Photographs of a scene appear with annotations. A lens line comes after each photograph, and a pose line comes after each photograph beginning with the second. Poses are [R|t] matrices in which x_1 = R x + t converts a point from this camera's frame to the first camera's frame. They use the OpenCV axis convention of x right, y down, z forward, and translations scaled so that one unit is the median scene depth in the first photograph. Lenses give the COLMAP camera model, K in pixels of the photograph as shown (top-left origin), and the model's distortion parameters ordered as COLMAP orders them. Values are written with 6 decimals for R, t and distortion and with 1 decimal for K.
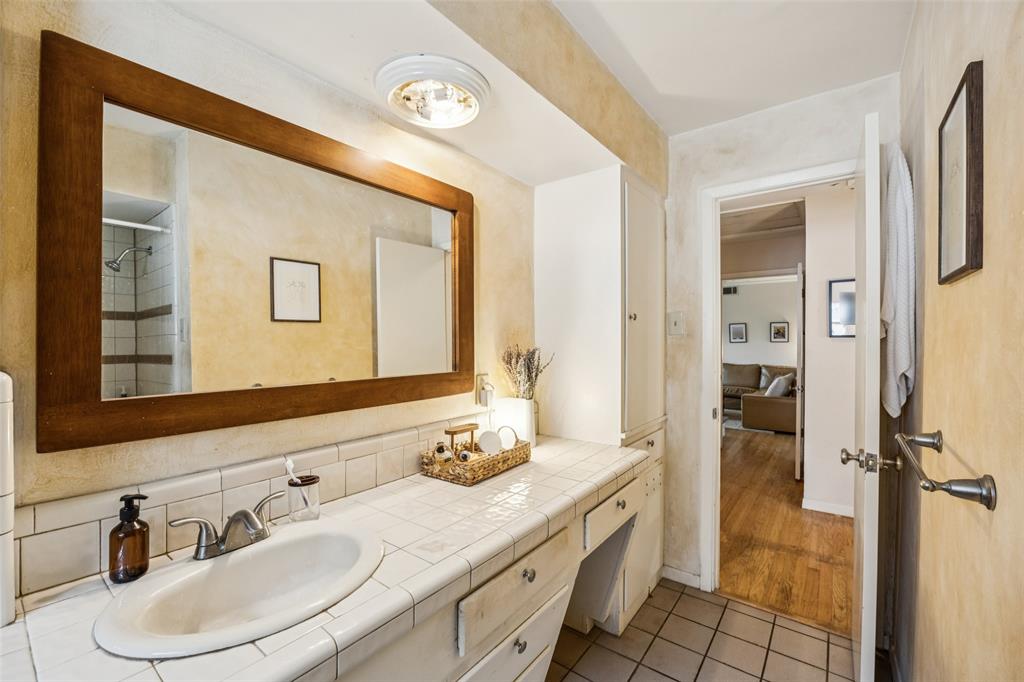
lens RADIAL K [[433.7, 0, 512.0], [0, 433.7, 341.0], [0, 0, 1]] dist [0.000489, -0.000059]
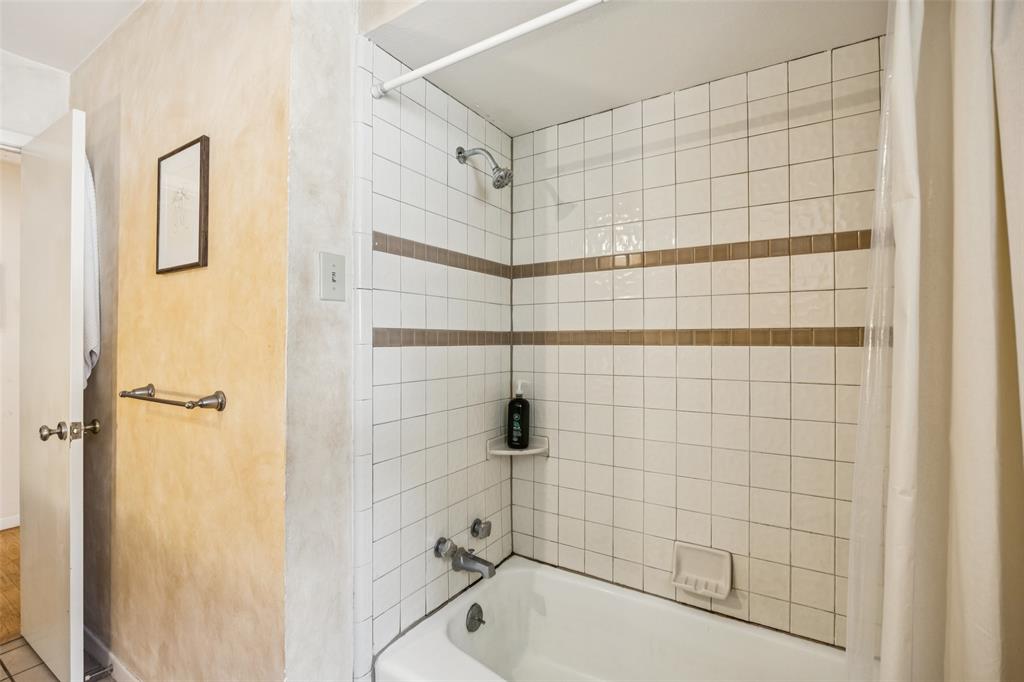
lens RADIAL K [[461.2, 0, 512.0], [0, 461.2, 341.0], [0, 0, 1]] dist [-0.001208, -0.000236]
pose [[-0.094681, 0.002774, 0.995504, -0.421156], [0.012277, 0.999923, -0.001619, 0.072387], [-0.995432, 0.012068, -0.094708, 0.024011]]
